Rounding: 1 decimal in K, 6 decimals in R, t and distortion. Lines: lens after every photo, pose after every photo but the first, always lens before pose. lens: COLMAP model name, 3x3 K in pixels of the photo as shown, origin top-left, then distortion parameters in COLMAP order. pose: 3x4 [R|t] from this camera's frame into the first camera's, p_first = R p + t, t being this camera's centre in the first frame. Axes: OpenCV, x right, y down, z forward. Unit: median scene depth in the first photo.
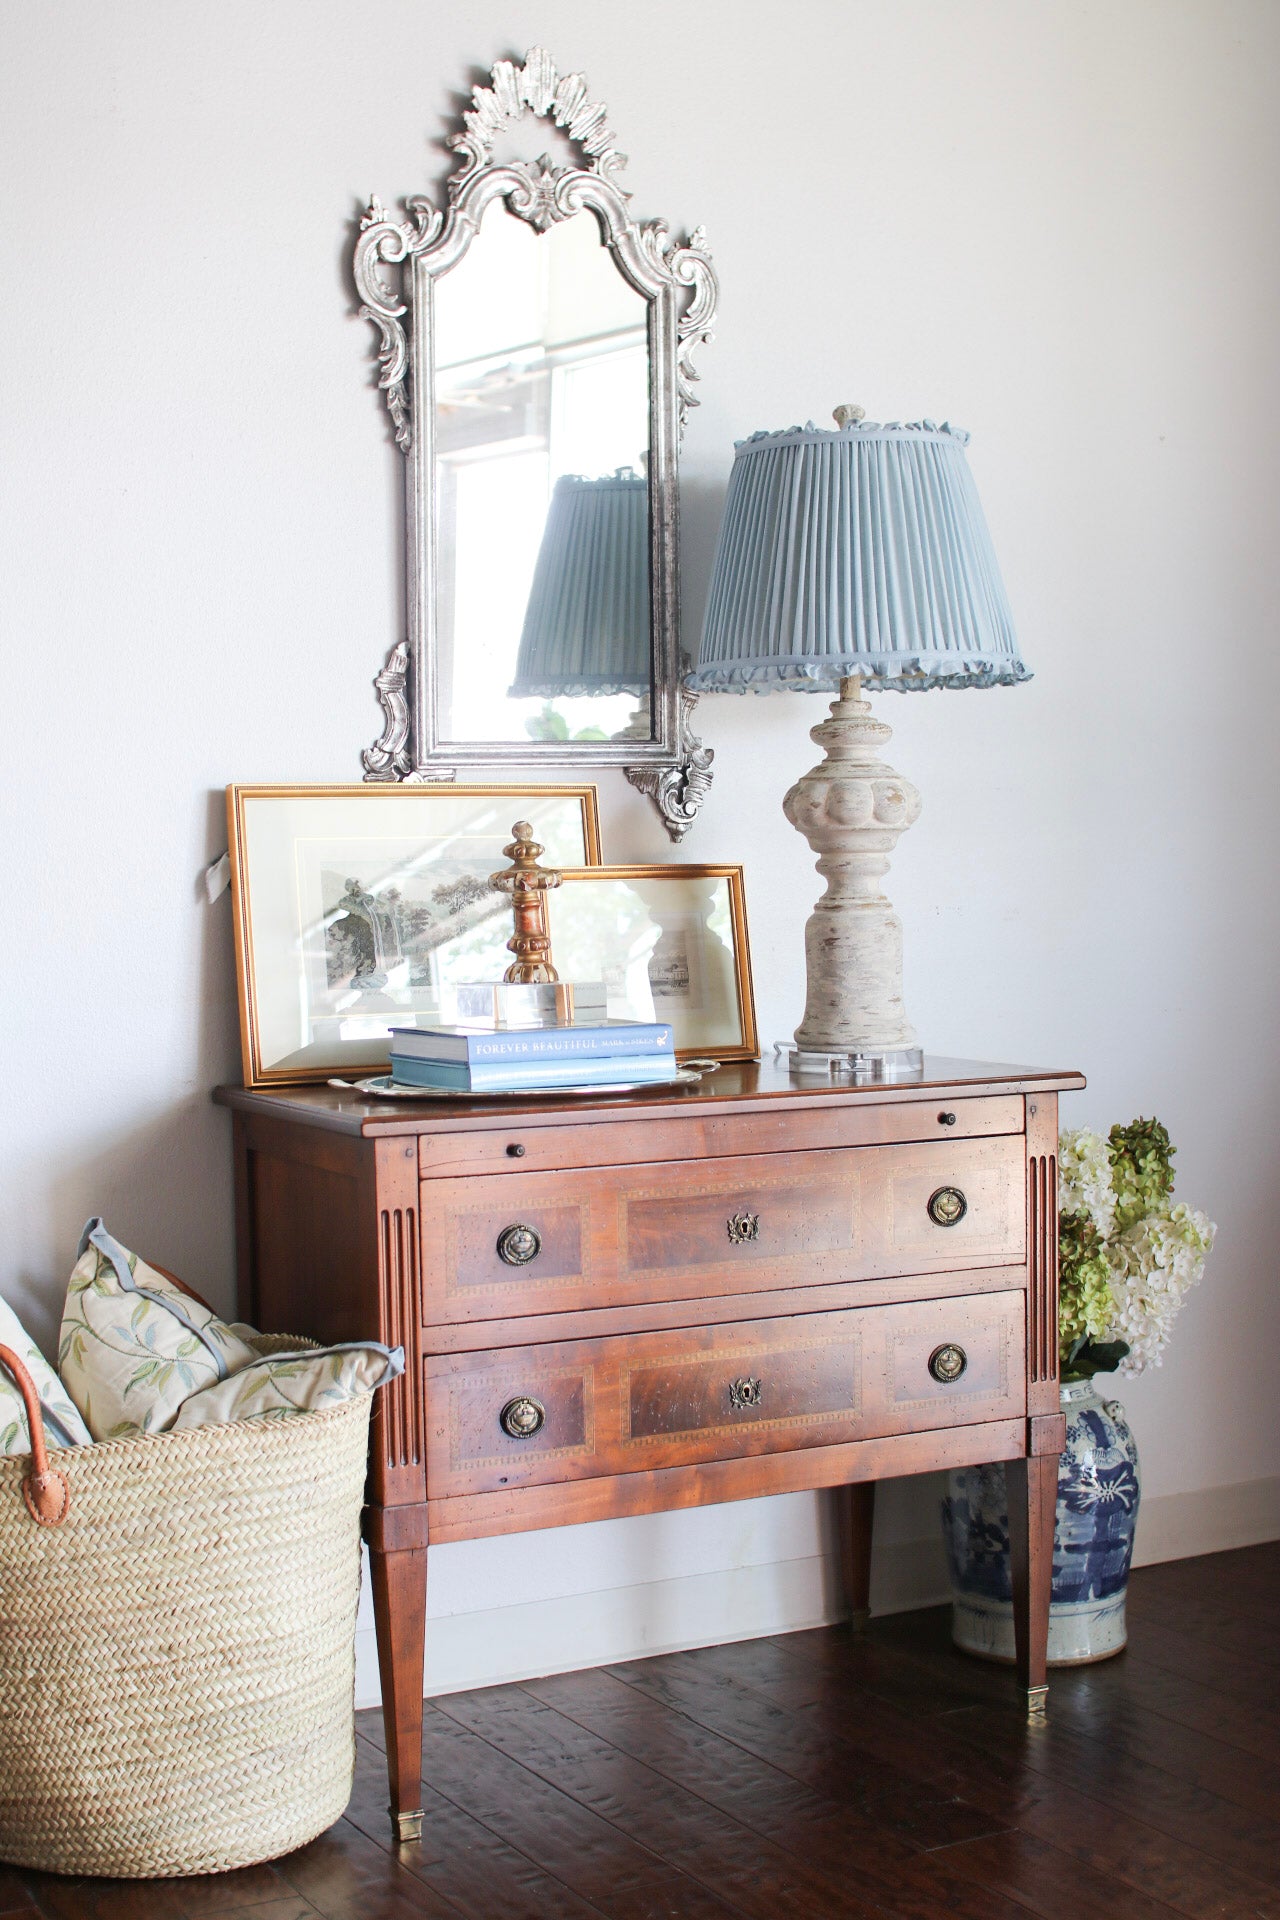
lens RADIAL K [[2686.9, 0, 640.0], [0, 2686.9, 960.0], [0, 0, 1]] dist [-0.185365, 0.284577]
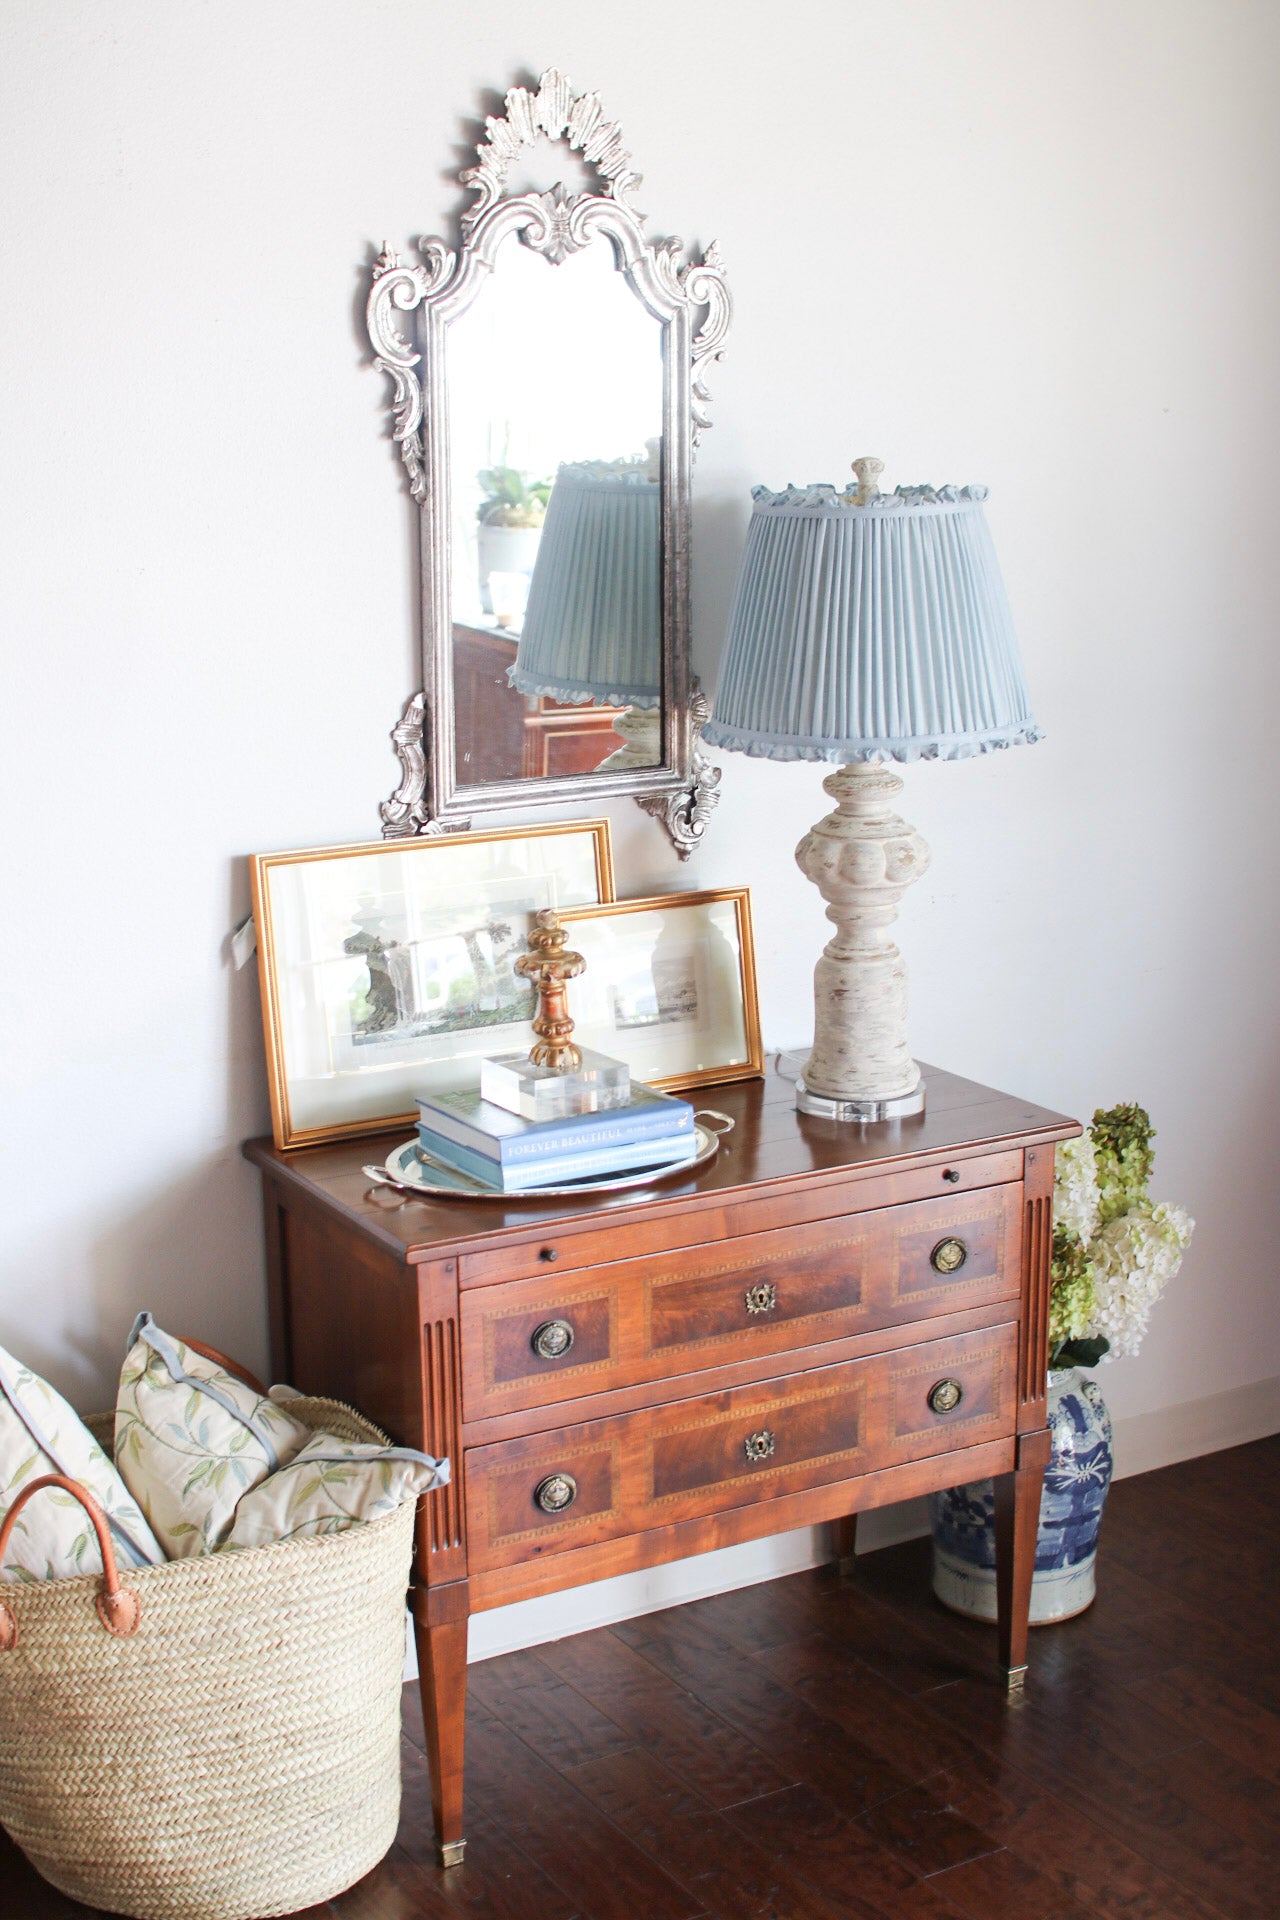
lens RADIAL K [[2686.9, 0, 640.0], [0, 2686.9, 960.0], [0, 0, 1]] dist [-0.185365, 0.284577]
pose [[0.999327, -0.001370, 0.036666, -0.043804], [-0.005300, 0.983430, 0.181212, -0.207011], [-0.036306, -0.181285, 0.982760, -0.006700]]
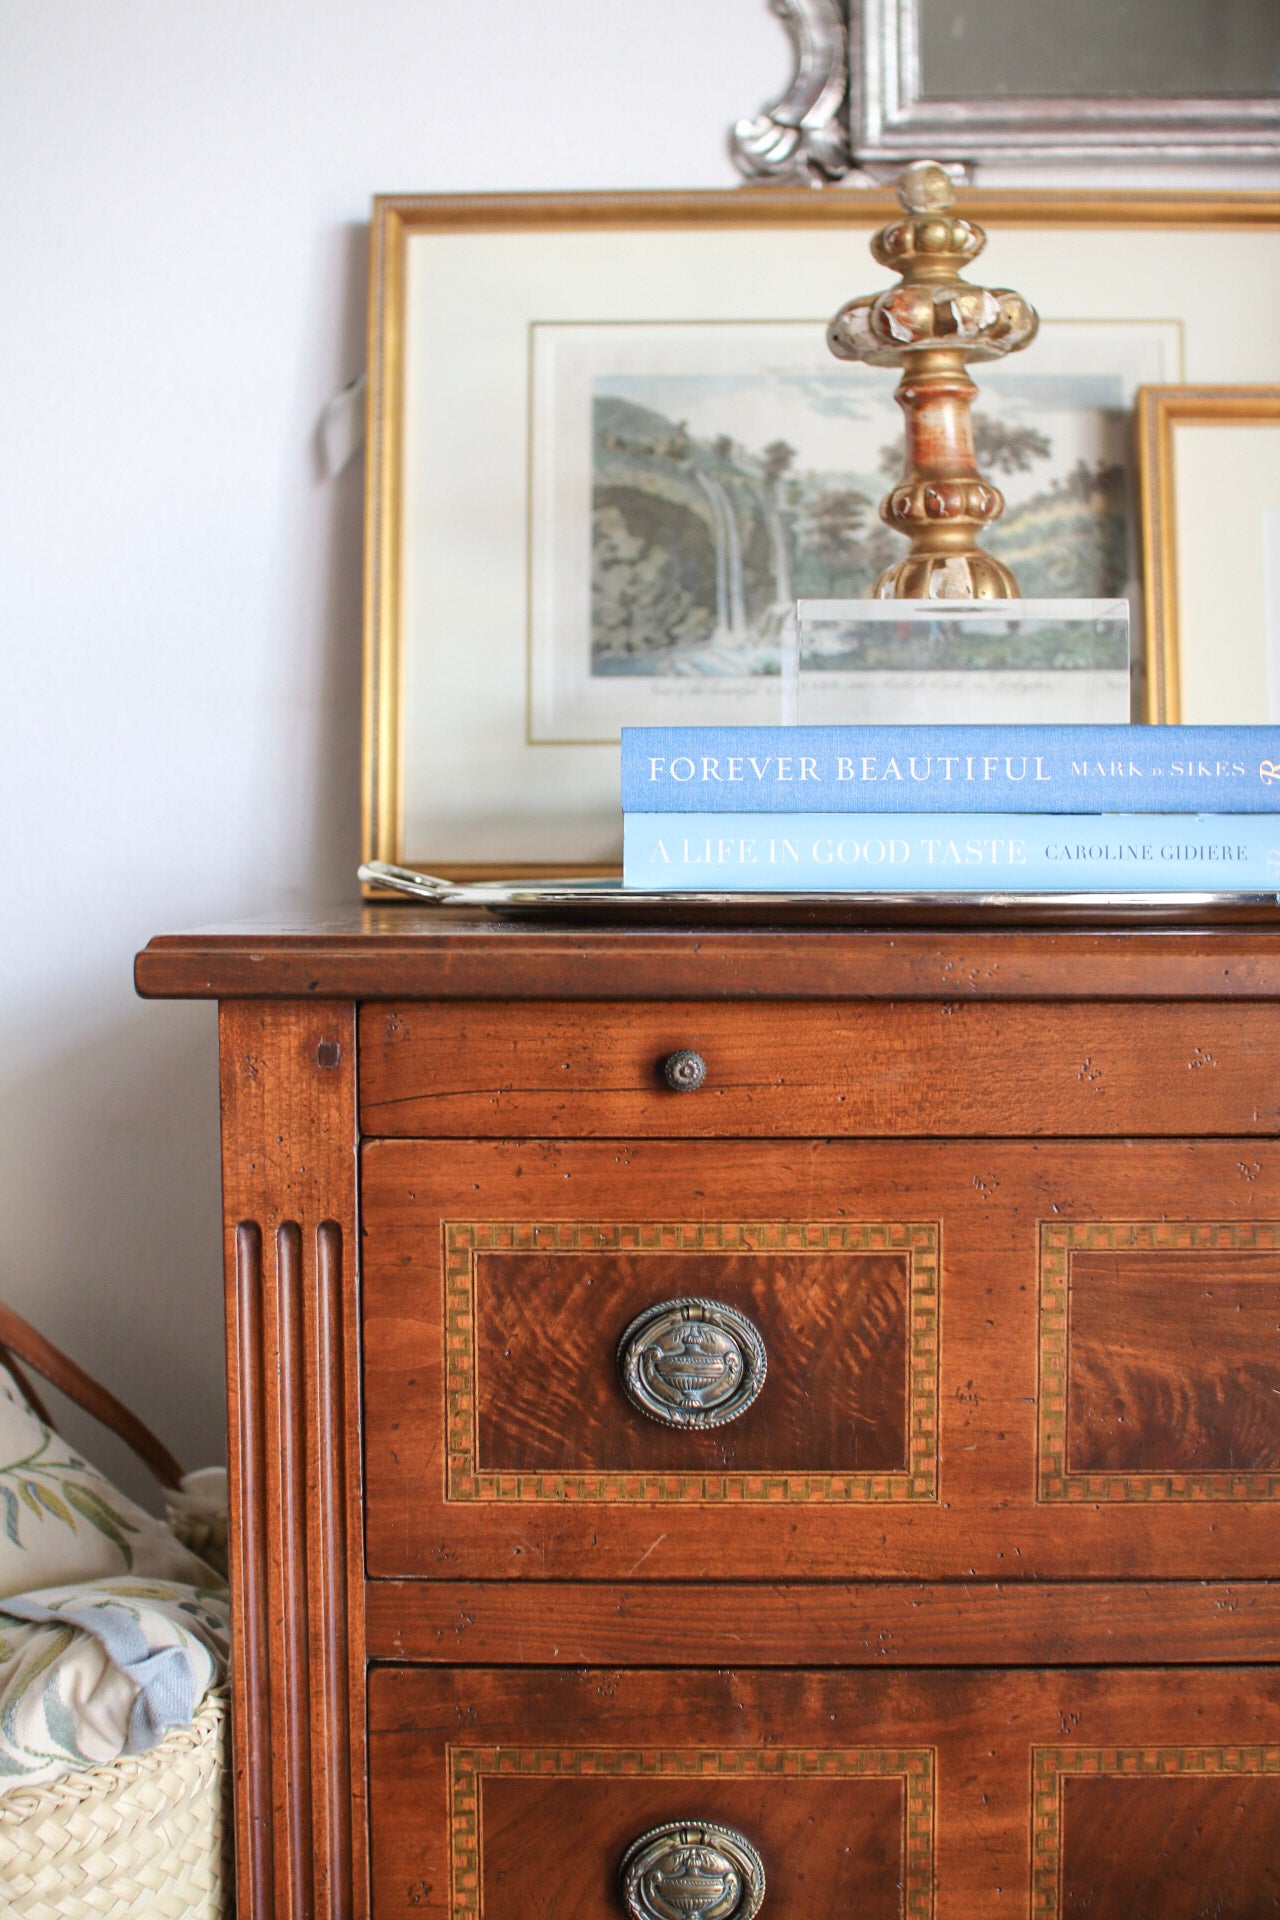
lens RADIAL K [[2686.9, 0, 640.0], [0, 2686.9, 960.0], [0, 0, 1]] dist [-0.185365, 0.284577]
pose [[0.865700, 0.034711, -0.499358, 0.097976], [-0.029696, 0.999397, 0.017987, 0.046709], [0.499682, -0.000743, 0.866209, 0.642367]]
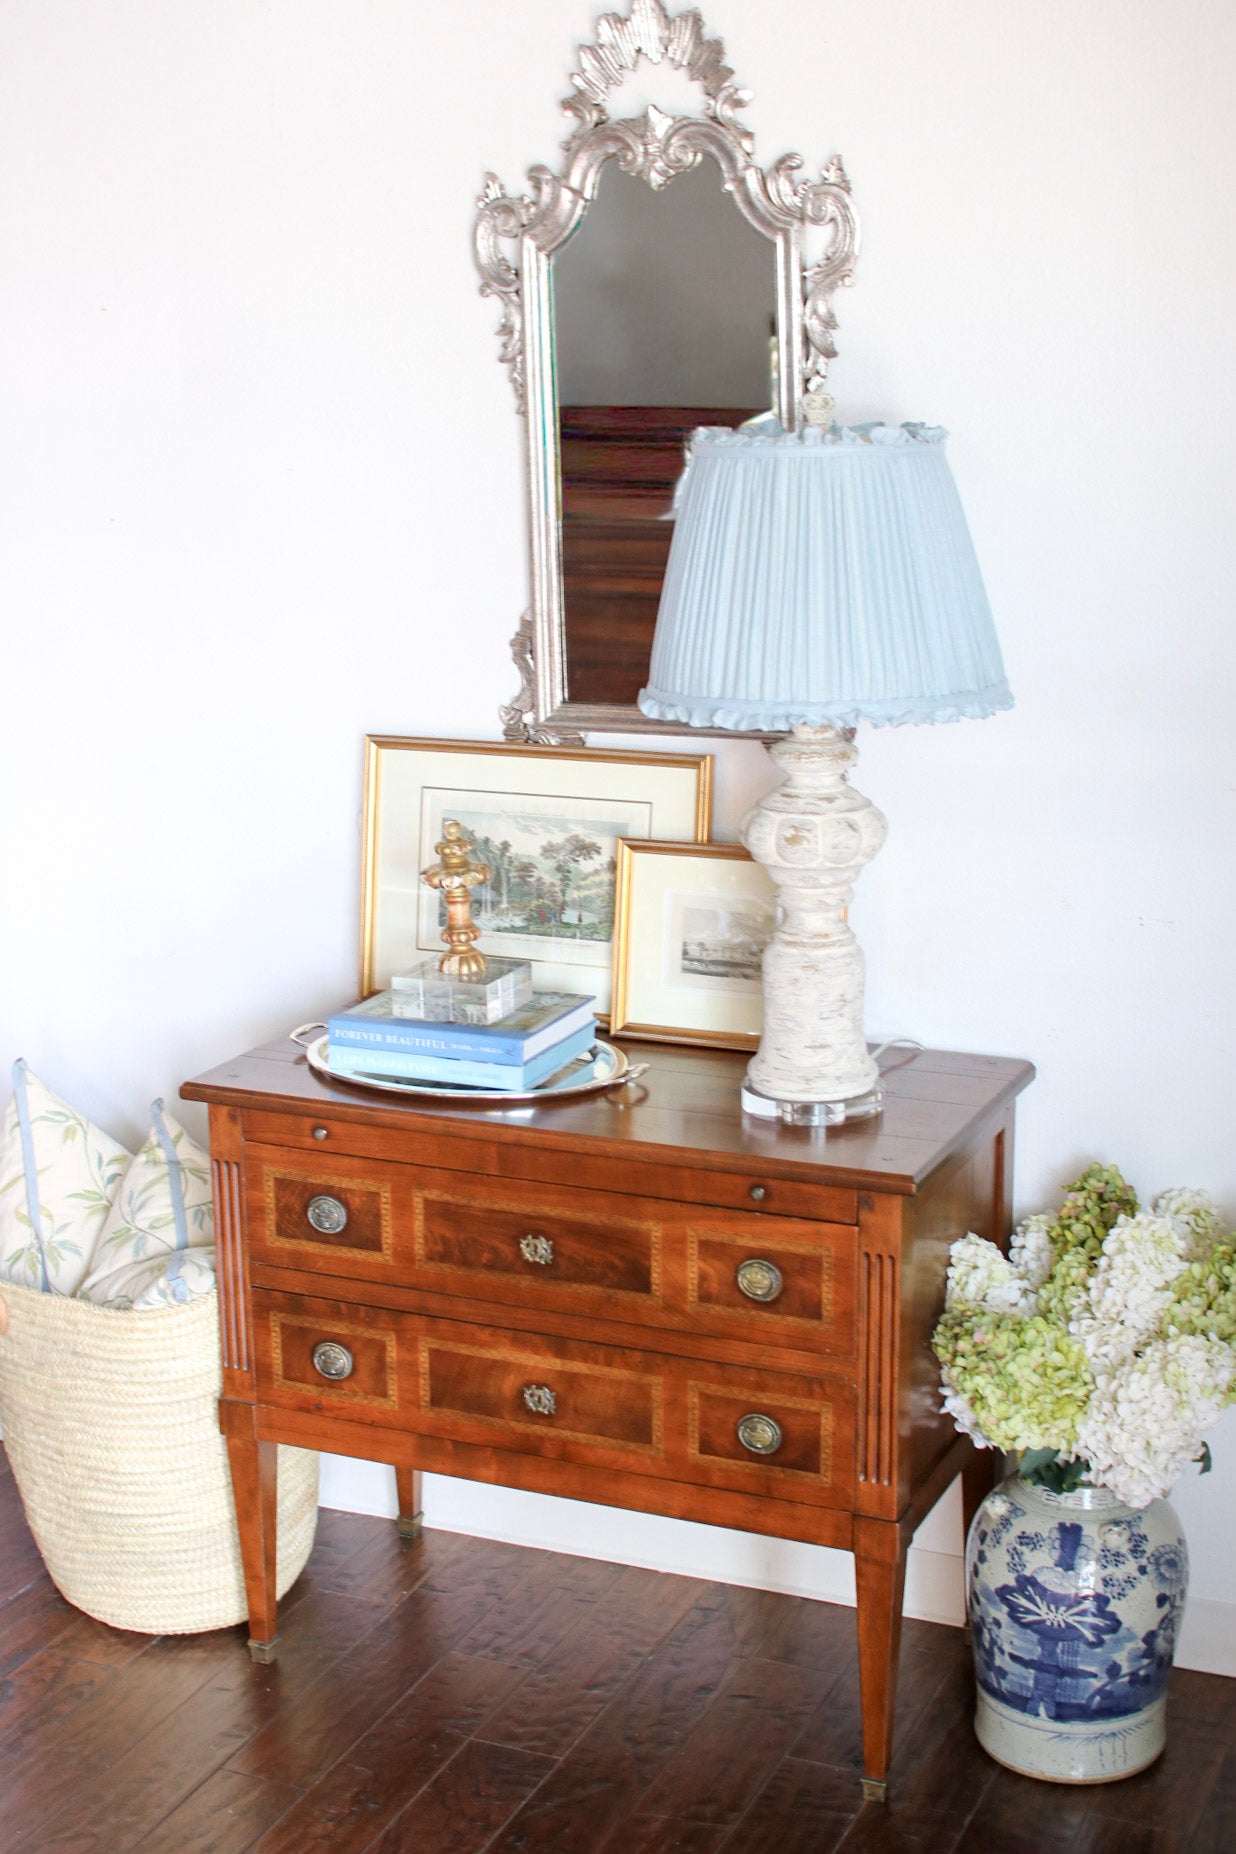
lens RADIAL K [[2689.8, 0, 618.0], [0, 2689.8, 927.0], [0, 0, 1]] dist [-0.184516, 0.284474]
pose [[0.608365, 0.191004, -0.770331, 0.774972], [-0.029351, 0.975359, 0.218661, -0.230960], [0.793114, -0.110416, 0.598981, 0.395500]]
